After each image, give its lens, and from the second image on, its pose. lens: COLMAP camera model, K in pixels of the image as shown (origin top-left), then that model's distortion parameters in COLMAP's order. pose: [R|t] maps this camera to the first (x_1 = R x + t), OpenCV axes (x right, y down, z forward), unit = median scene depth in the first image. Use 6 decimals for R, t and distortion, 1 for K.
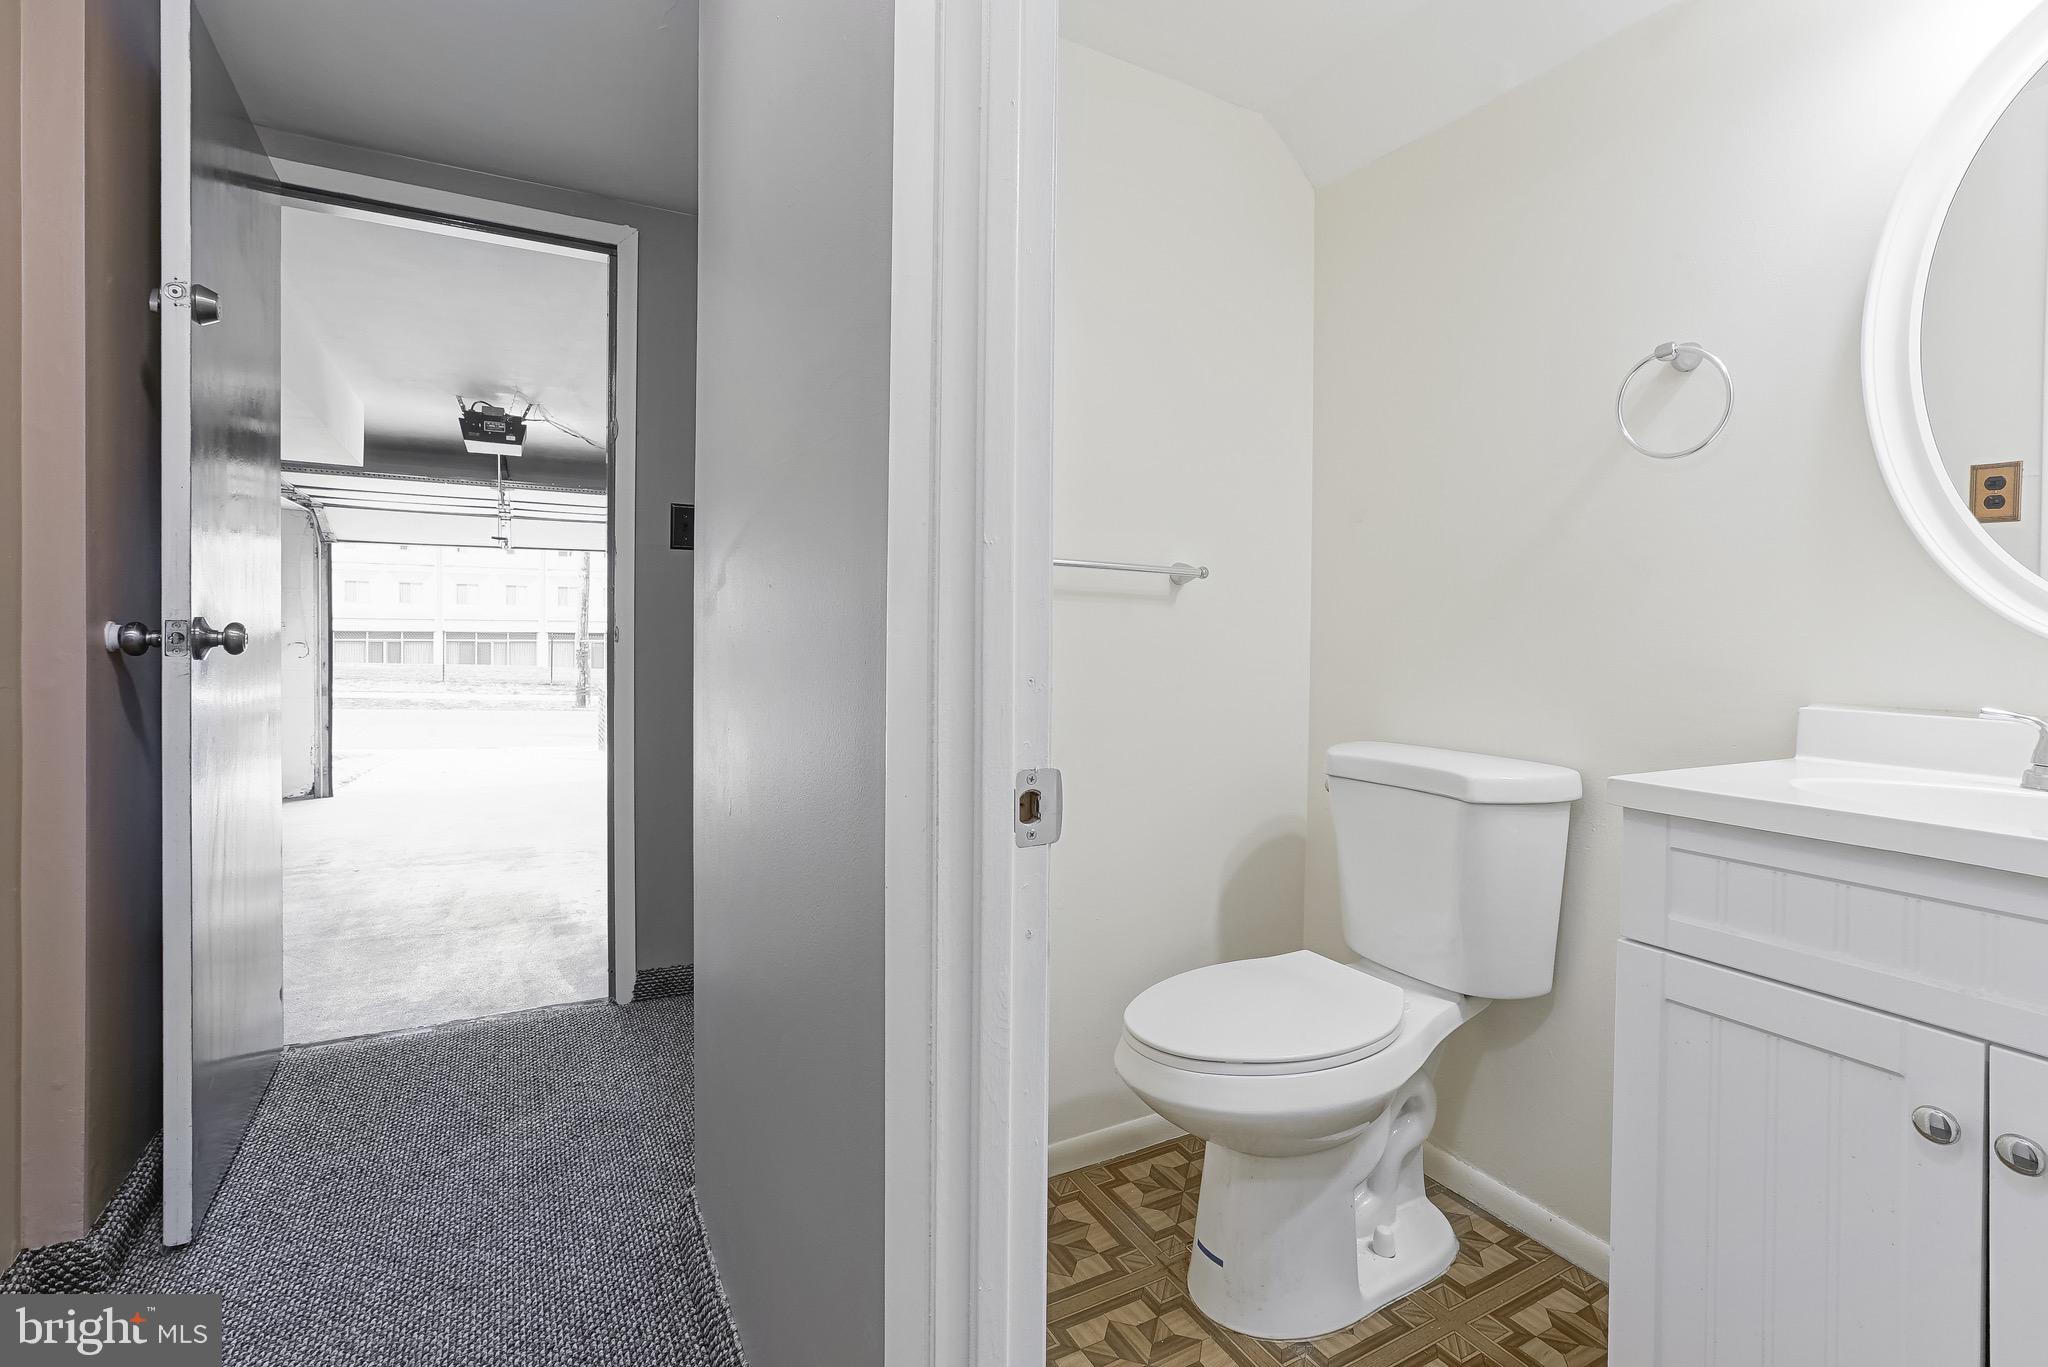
lens RADIAL K [[1047.2, 0, 951.8], [0, 1047.2, 676.4], [0, 0, 1]] dist [-0.027281, 0.014829]
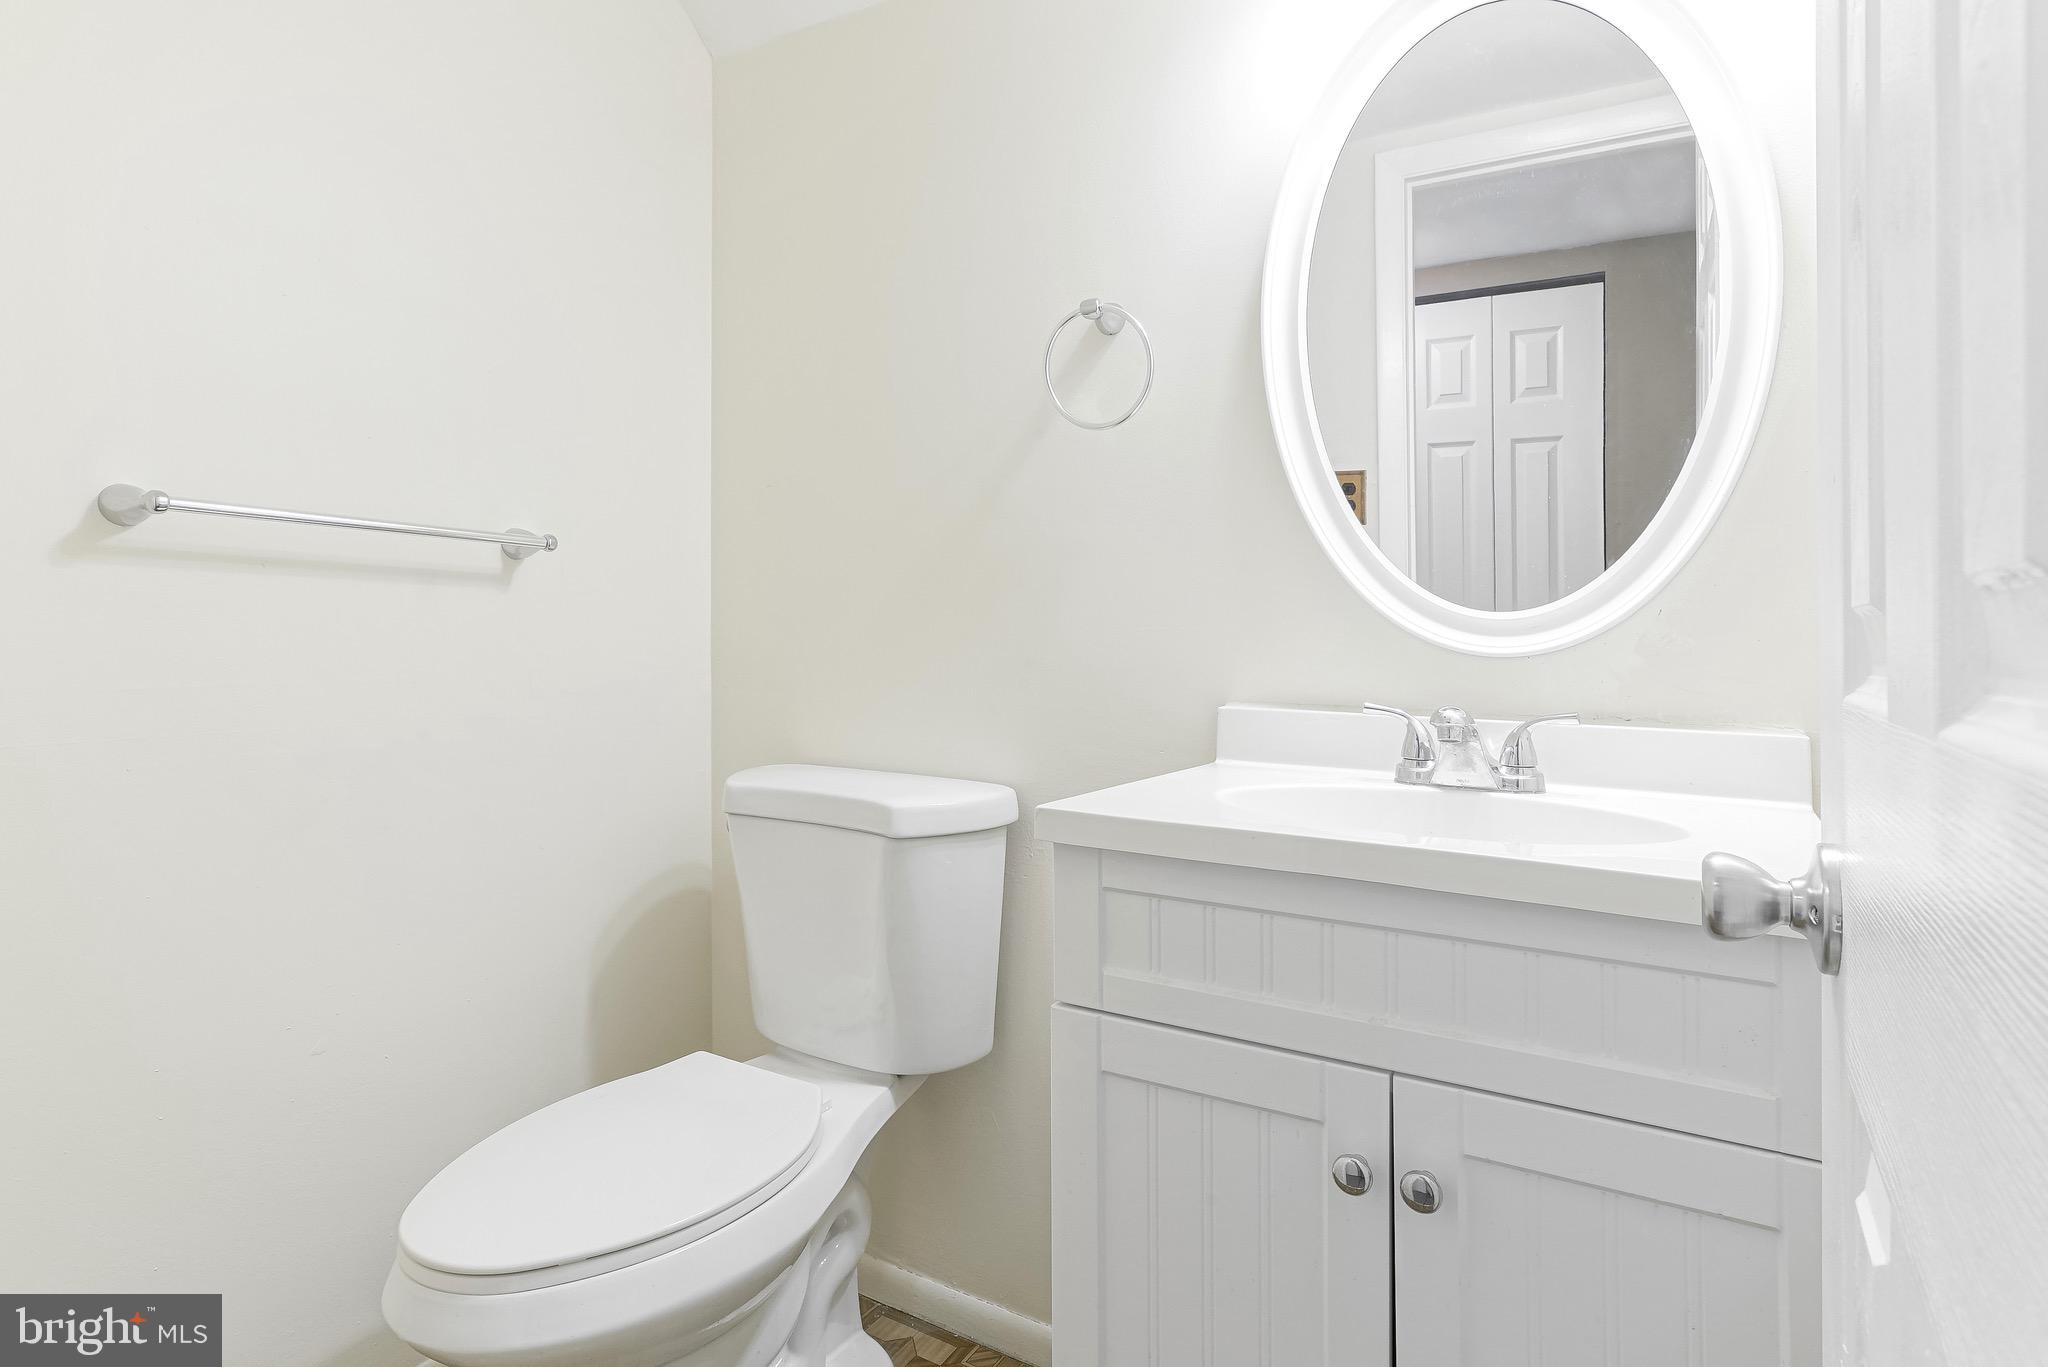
lens RADIAL K [[1161.8, 0, 1024.0], [0, 1161.8, 683.5], [0, 0, 1]] dist [-0.042608, 0.048747]
pose [[0.861656, -0.023657, 0.506941, 0.128990], [0.020792, 0.999720, 0.011311, -0.006288], [-0.507066, 0.000794, 0.861907, 0.174127]]
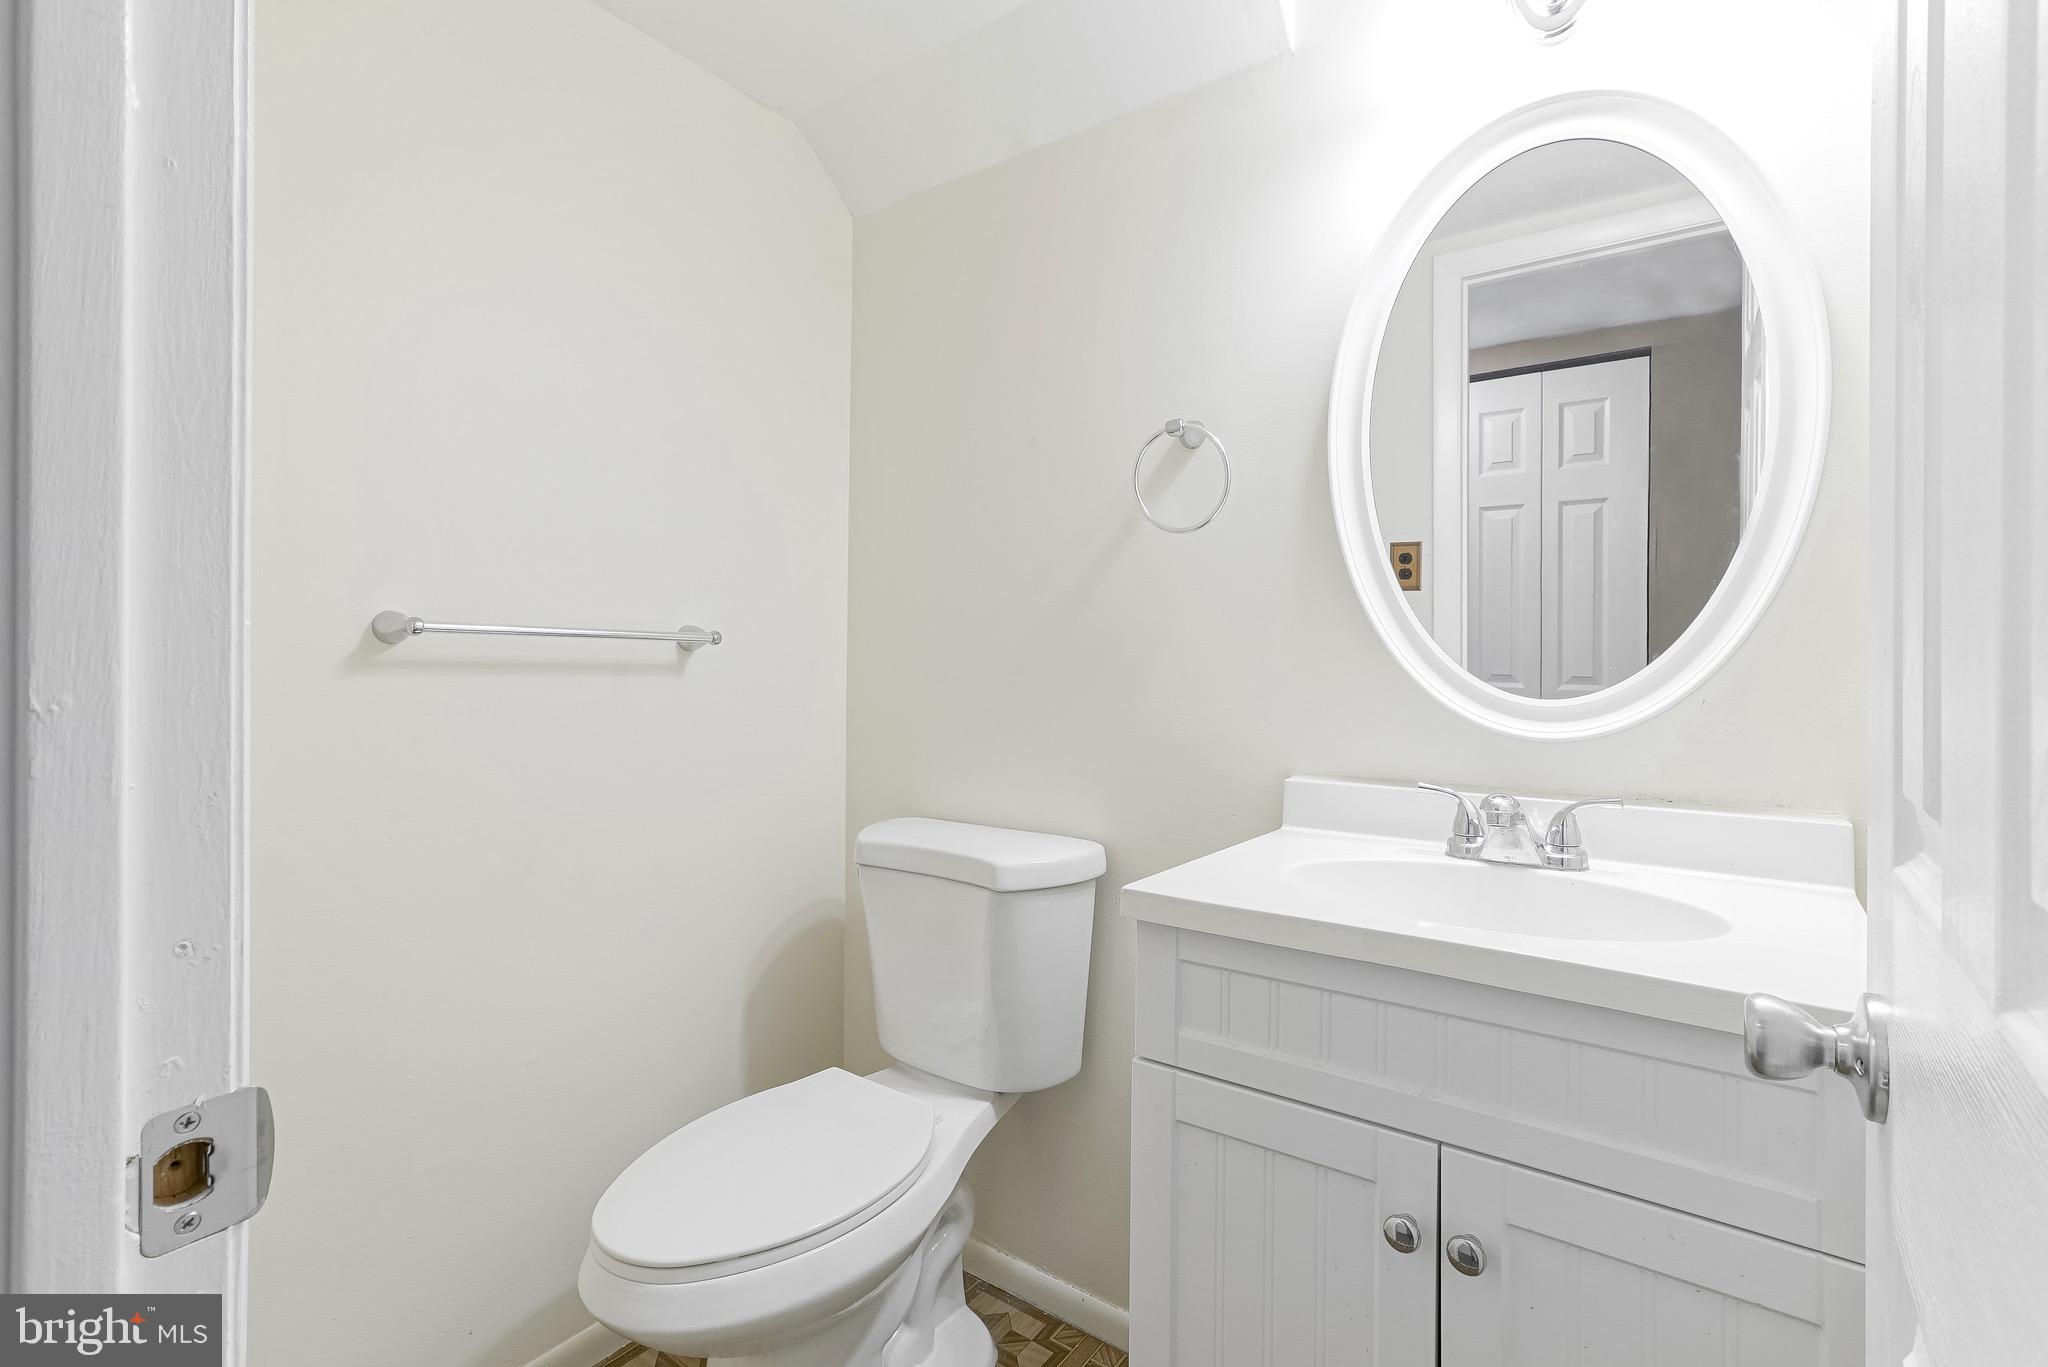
lens RADIAL K [[1000.2, 0, 998.7], [0, 1000.2, 693.6], [0, 0, 1]] dist [-0.036753, 0.028539]
pose [[0.913155, -0.014194, 0.407365, 0.130213], [0.010299, 0.999878, 0.011754, -0.065713], [-0.407482, -0.006538, 0.913190, 0.177091]]
